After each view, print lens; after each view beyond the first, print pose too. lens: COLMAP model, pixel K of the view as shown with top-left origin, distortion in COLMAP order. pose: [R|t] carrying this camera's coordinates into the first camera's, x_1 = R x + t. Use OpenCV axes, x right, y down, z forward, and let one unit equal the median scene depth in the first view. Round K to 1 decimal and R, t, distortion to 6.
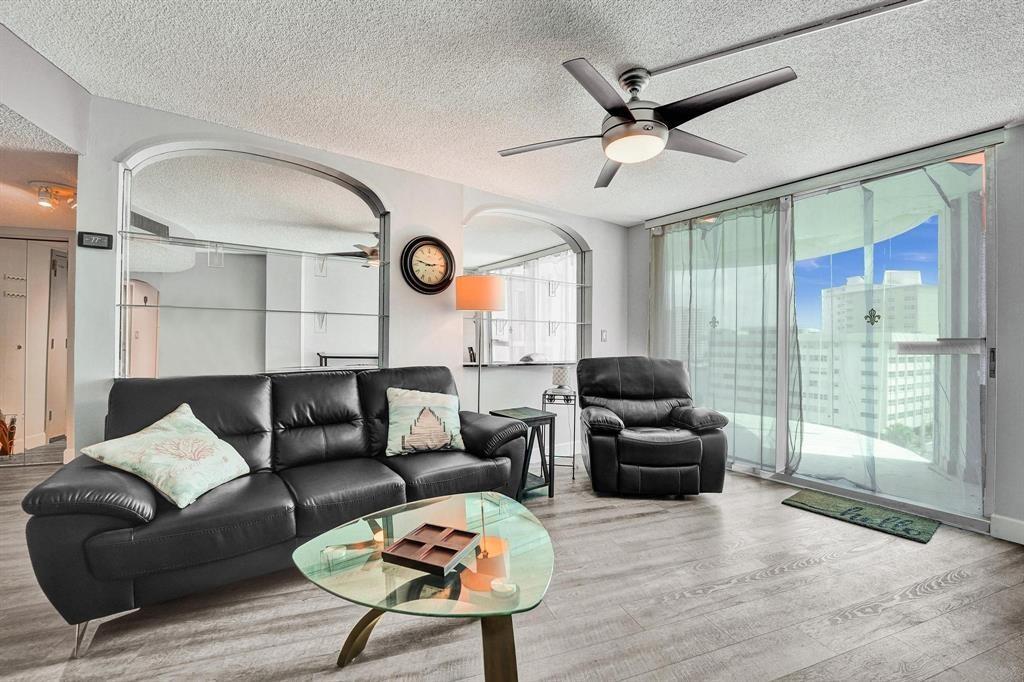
lens RADIAL K [[414.0, 0, 512.5], [0, 414.0, 341.6], [0, 0, 1]] dist [-0.025328, -0.000172]
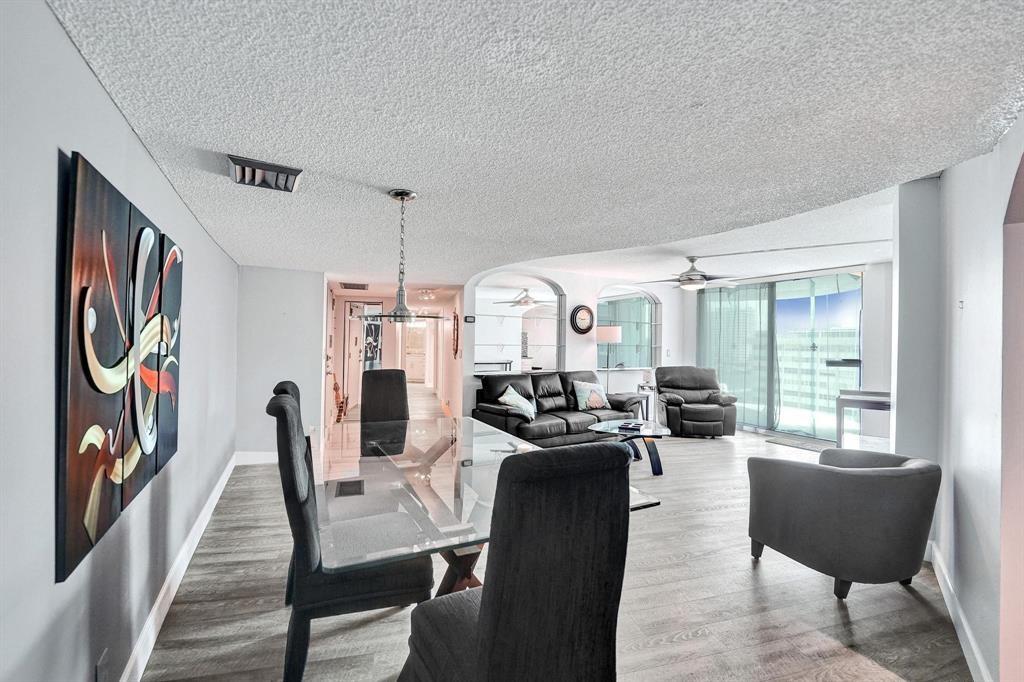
lens RADIAL K [[414.0, 0, 512.5], [0, 414.0, 341.6], [0, 0, 1]] dist [-0.025328, -0.000172]
pose [[0.995926, 0.007239, -0.089879, -0.387495], [-0.007631, 0.999963, -0.004013, -0.074498], [0.089847, 0.004682, 0.995945, -1.086555]]
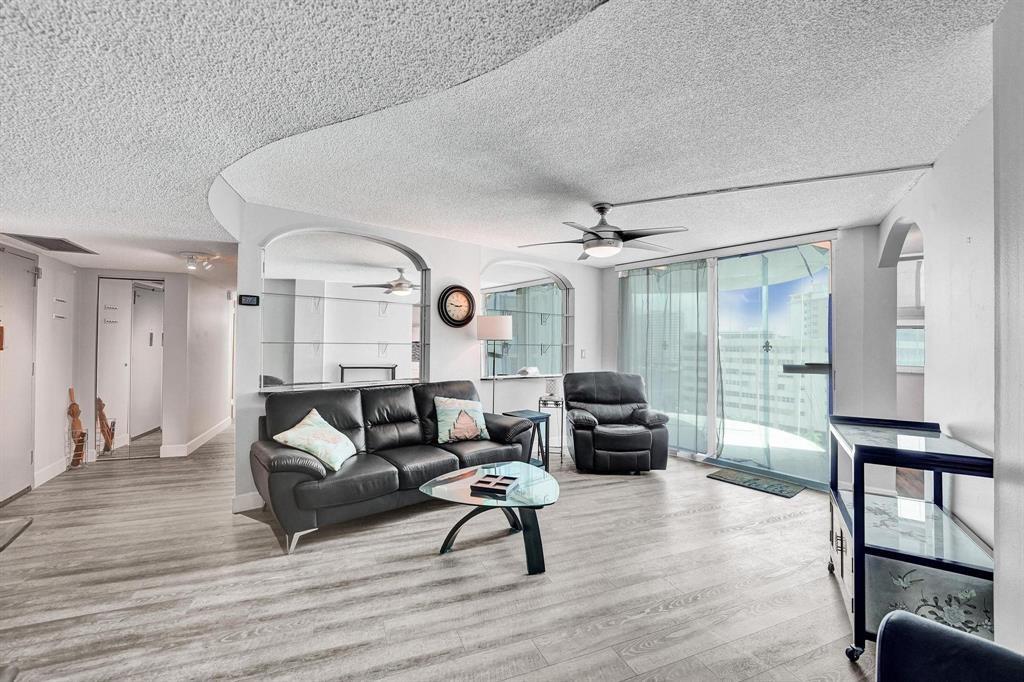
lens RADIAL K [[418.4, 0, 510.5], [0, 418.4, 336.2], [0, 0, 1]] dist [-0.021963, 0.000230]
pose [[0.998829, 0.004984, 0.048118, -0.099986], [-0.004061, 0.999806, -0.019267, -0.064868], [-0.048205, 0.019049, 0.998656, -0.424703]]
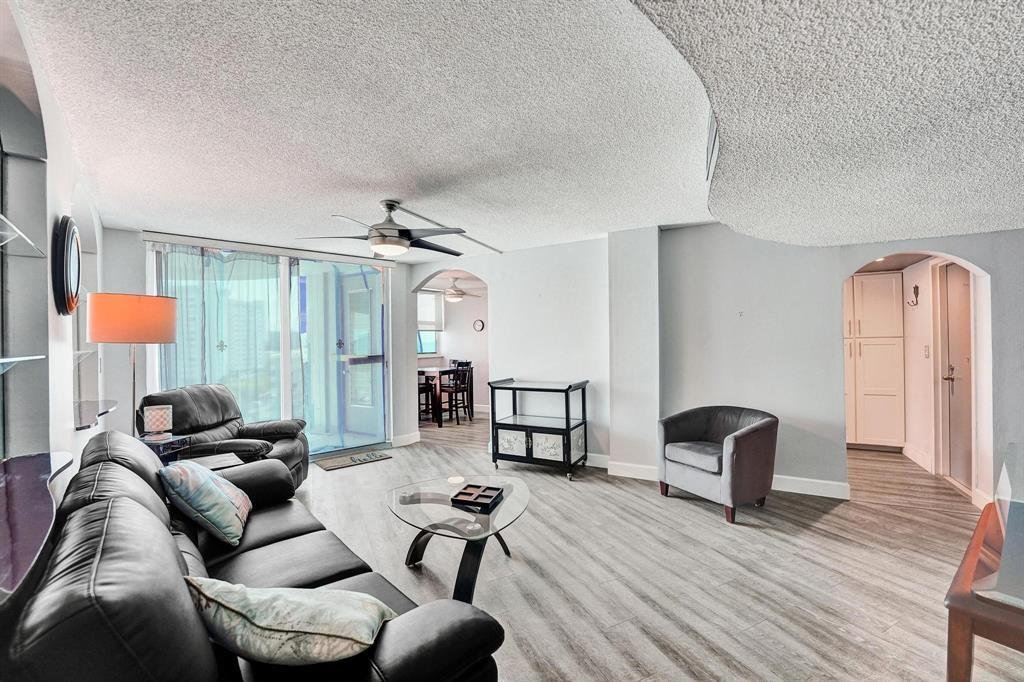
lens RADIAL K [[414.0, 0, 512.5], [0, 414.0, 341.6], [0, 0, 1]] dist [-0.025328, -0.000172]
pose [[-0.094941, -0.008100, 0.995450, -0.892229], [0.011521, 0.999891, 0.009235, -0.083015], [-0.995416, 0.012345, -0.094837, 0.456792]]
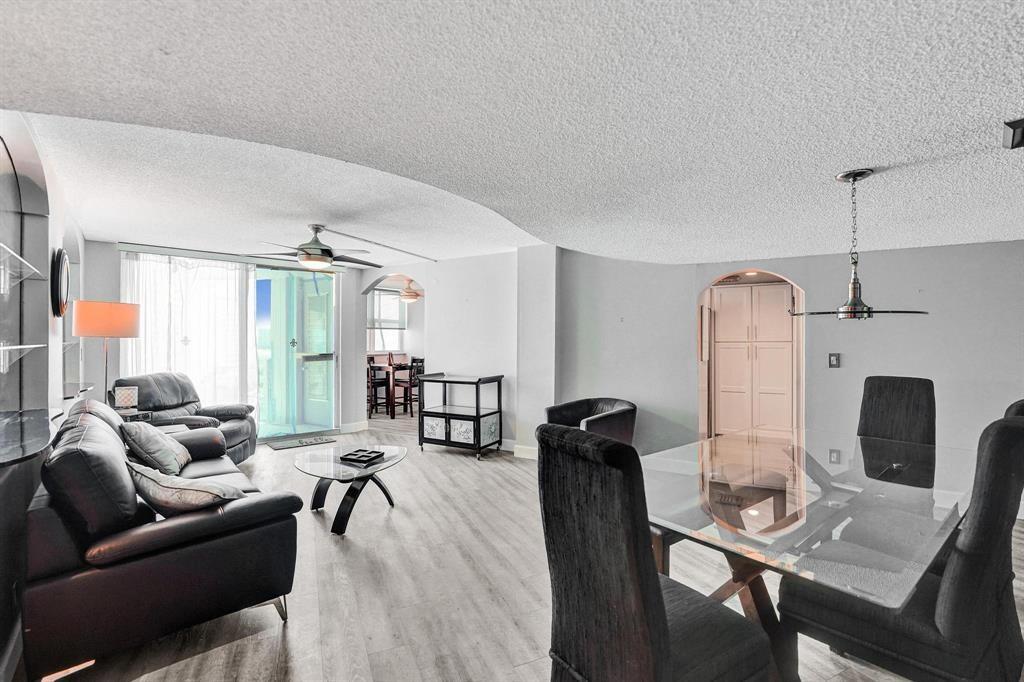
lens RADIAL K [[439.8, 0, 512.1], [0, 439.8, 339.9], [0, 0, 1]] dist [-0.023117, 0.000627]
pose [[-0.086610, -0.007567, 0.996214, -1.243289], [-0.002824, 0.999969, 0.007350, -0.085166], [-0.996238, -0.002177, -0.086629, 0.166050]]
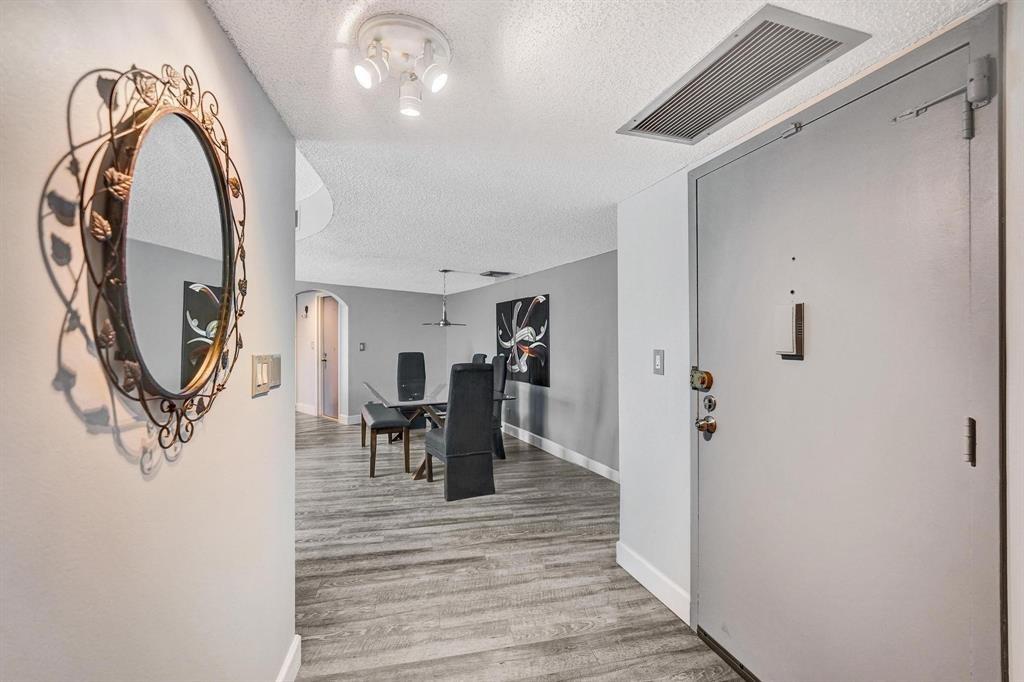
lens RADIAL K [[414.0, 0, 512.5], [0, 414.0, 341.6], [0, 0, 1]] dist [-0.025328, -0.000172]
pose [[-0.992860, -0.011765, 0.118705, -1.094679], [-0.011670, 0.999931, 0.001501, -0.060218], [-0.118714, 0.000105, -0.992928, 1.171064]]
